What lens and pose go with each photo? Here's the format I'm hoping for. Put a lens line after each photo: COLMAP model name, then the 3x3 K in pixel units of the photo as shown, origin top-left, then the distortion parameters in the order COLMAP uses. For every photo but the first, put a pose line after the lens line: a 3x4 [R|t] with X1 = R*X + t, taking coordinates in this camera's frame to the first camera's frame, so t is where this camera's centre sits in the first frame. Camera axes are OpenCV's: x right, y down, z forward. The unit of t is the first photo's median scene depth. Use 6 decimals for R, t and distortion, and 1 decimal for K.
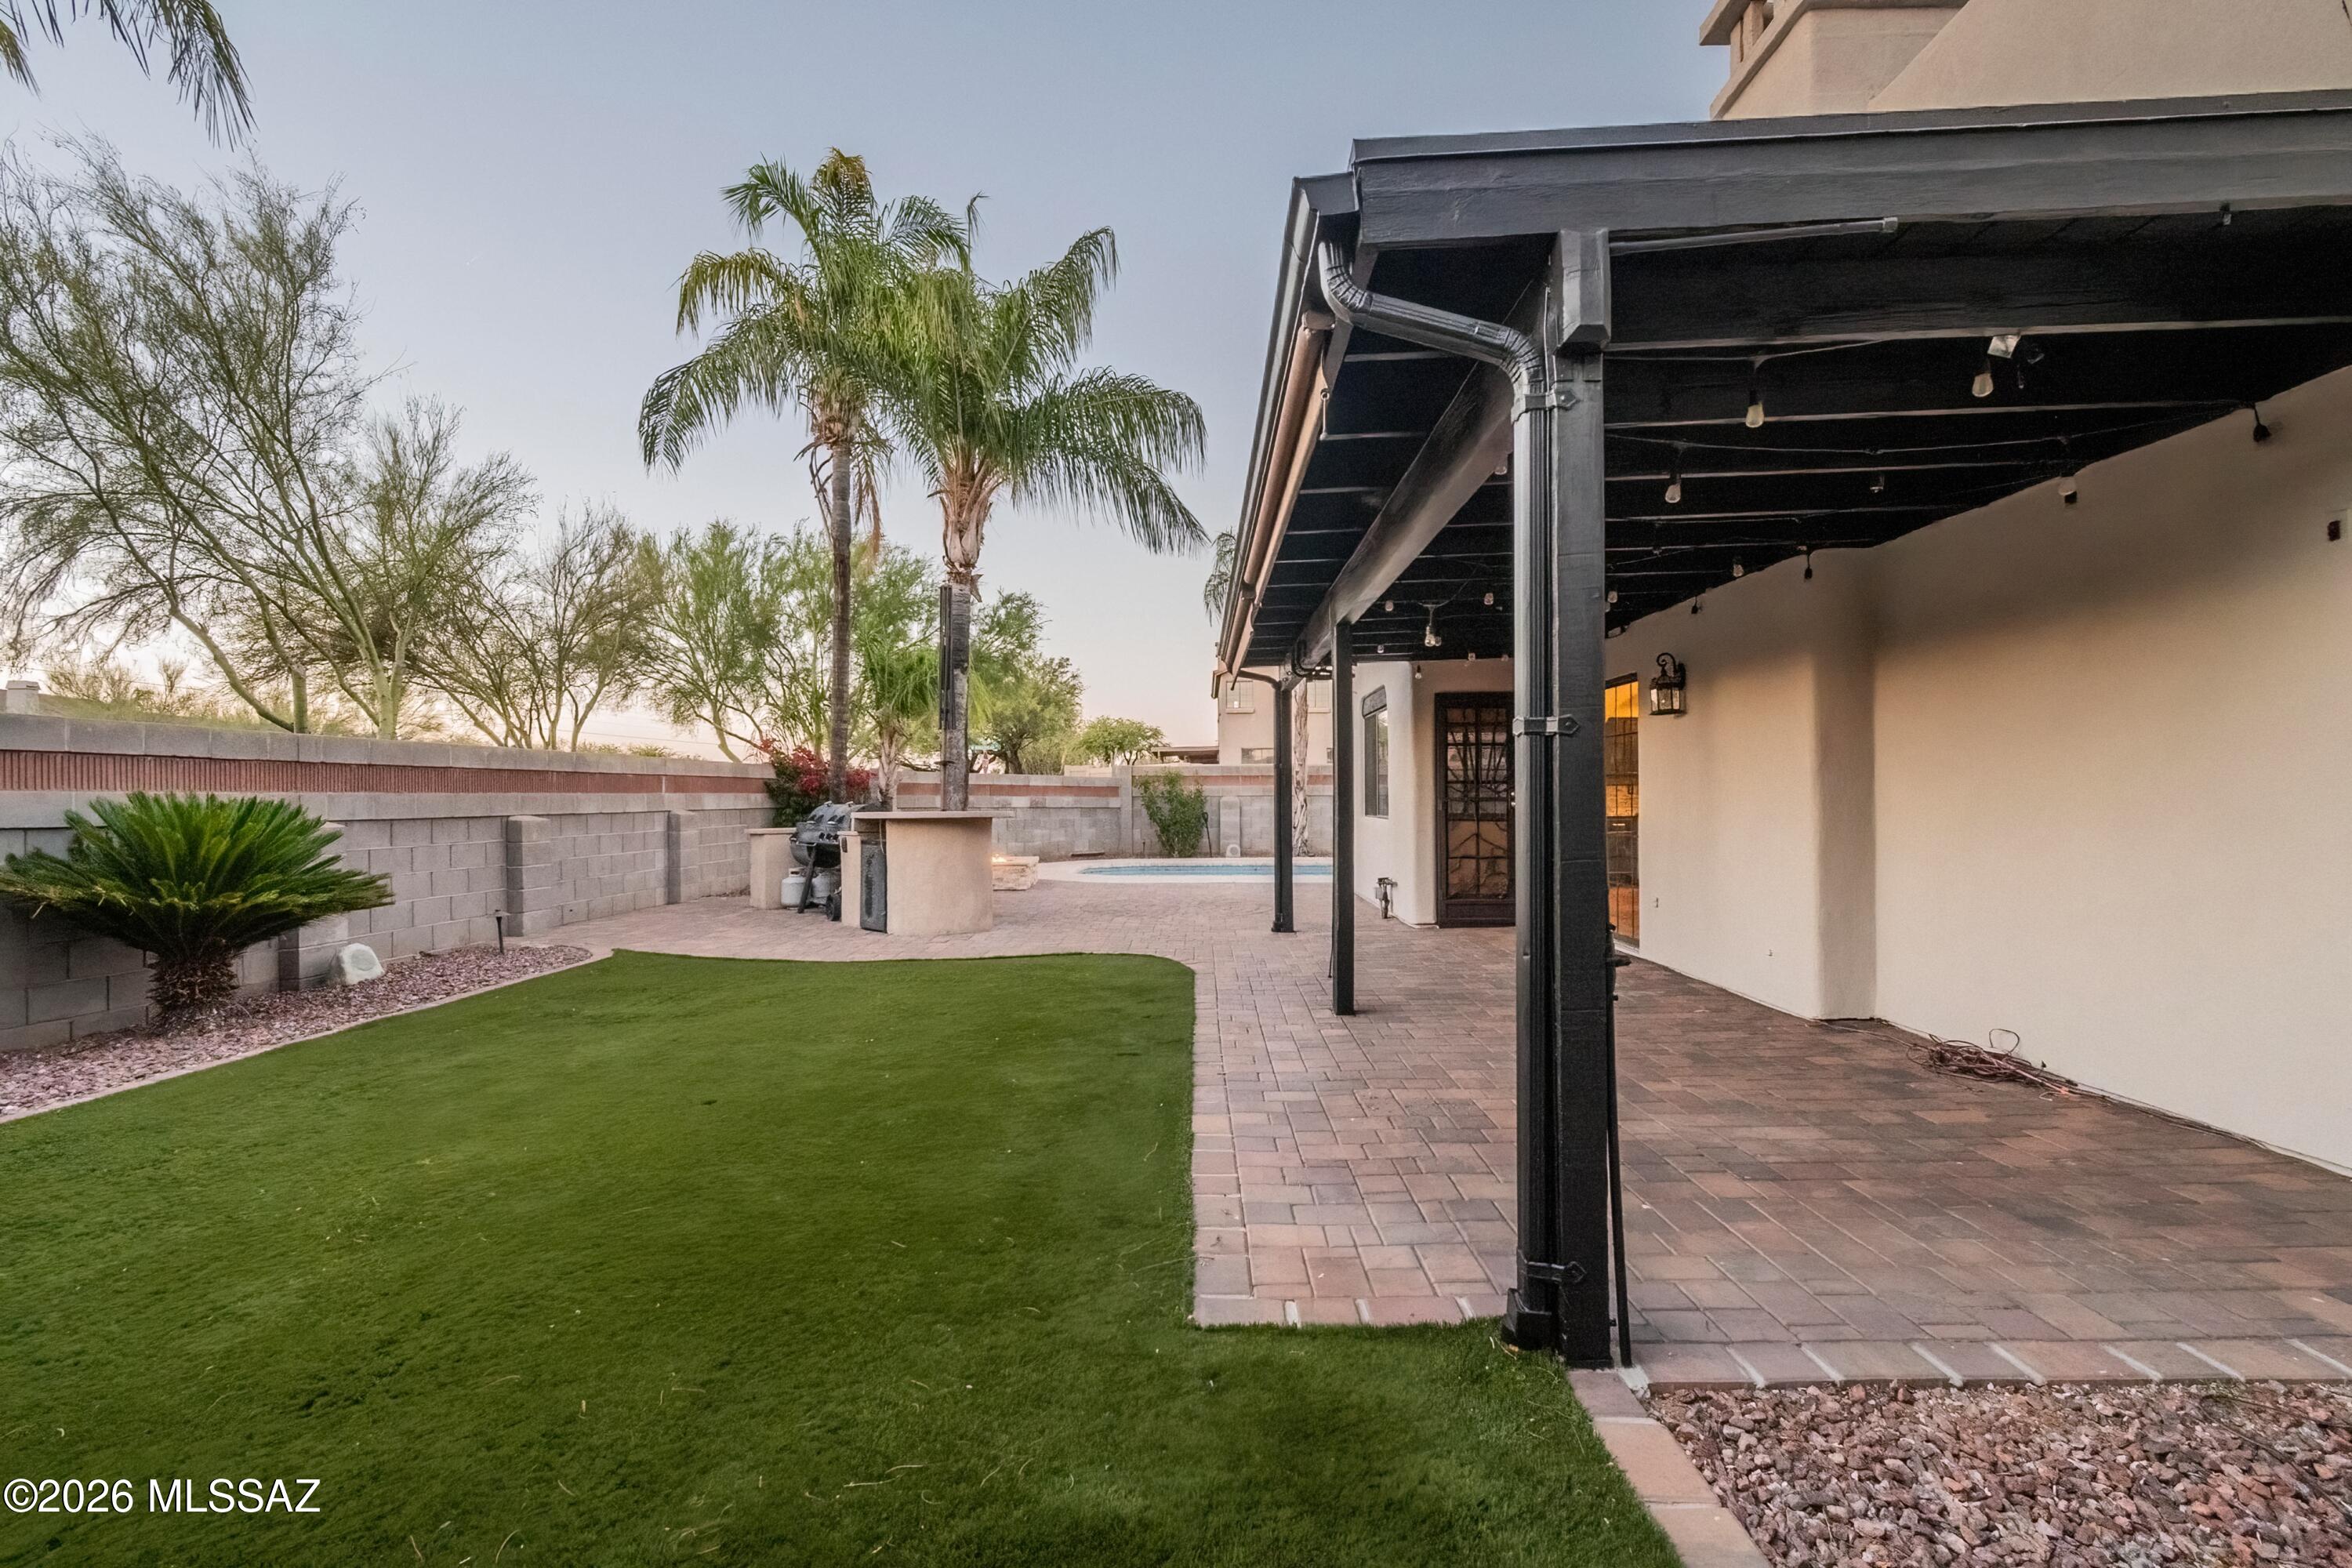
lens RADIAL K [[1062.8, 0, 1178.7], [0, 1062.8, 797.3], [0, 0, 1]] dist [-0.001403, -0.000405]
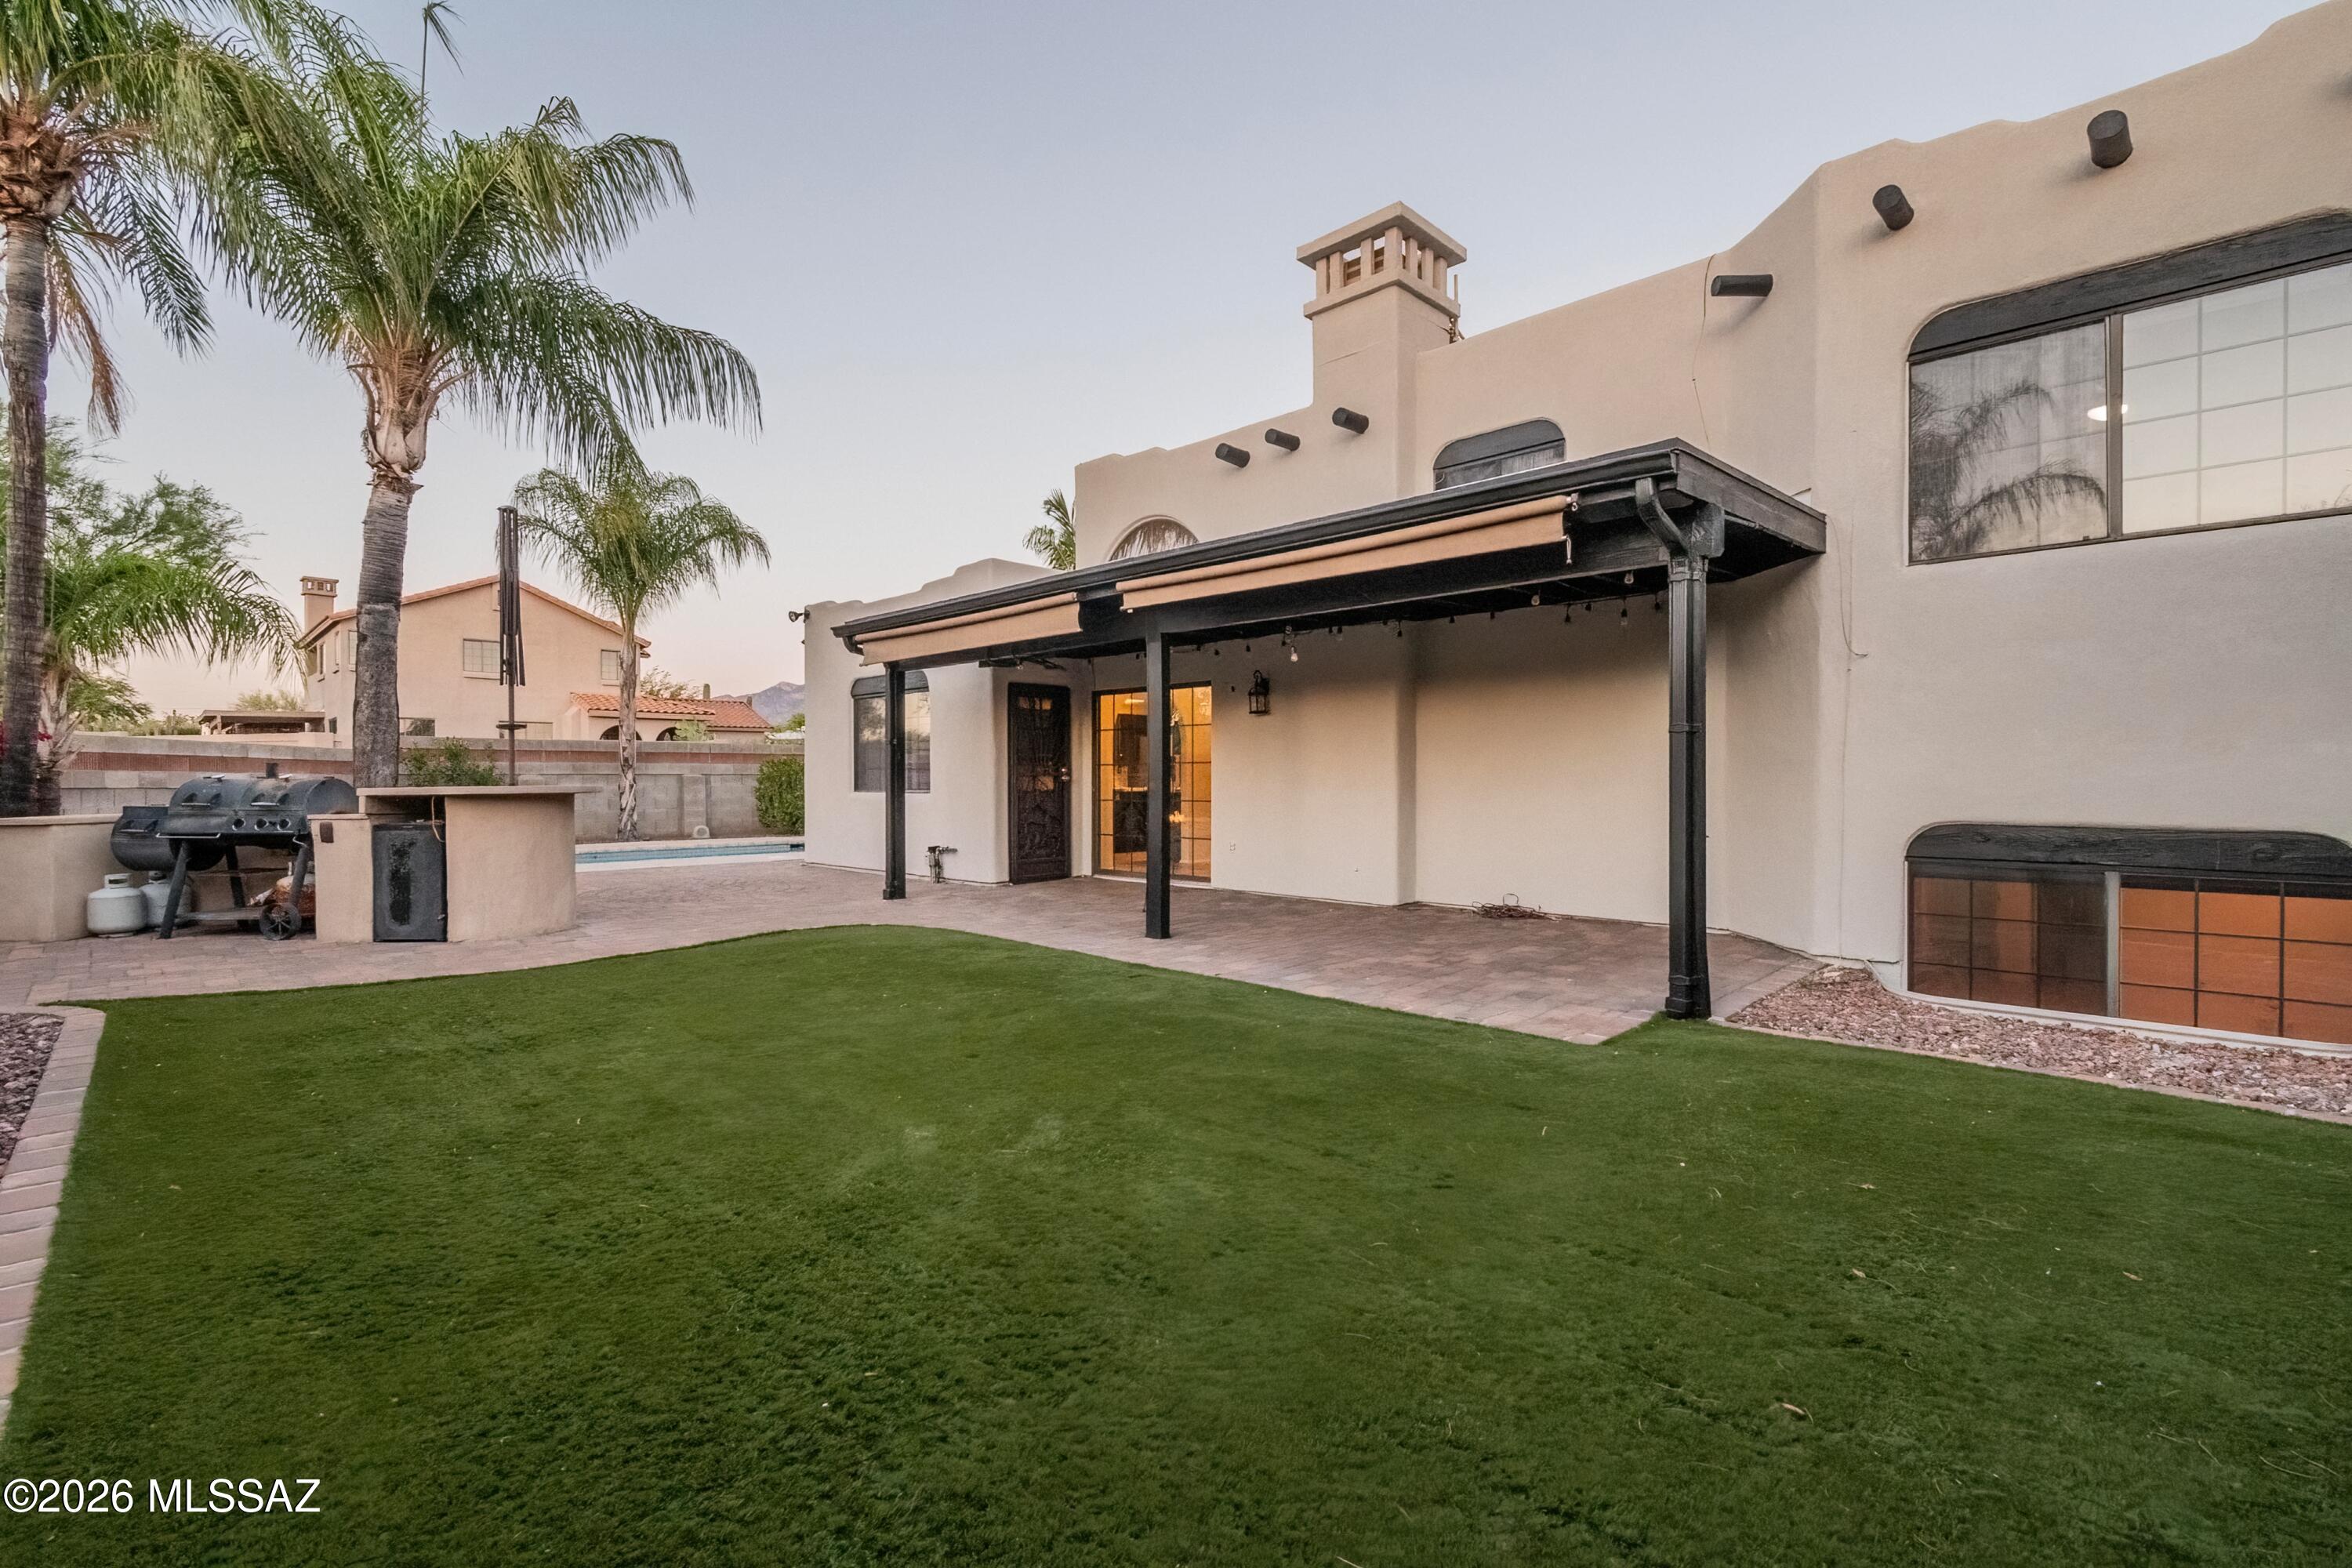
lens RADIAL K [[1091.0, 0, 1176.0], [0, 1091.0, 784.0], [0, 0, 1]] dist [0.012115, 0.000164]
pose [[0.685073, -0.002016, 0.728471, -0.494990], [0.001446, 0.999998, 0.001407, 0.011214], [-0.728473, 0.000089, 0.685075, 0.055282]]
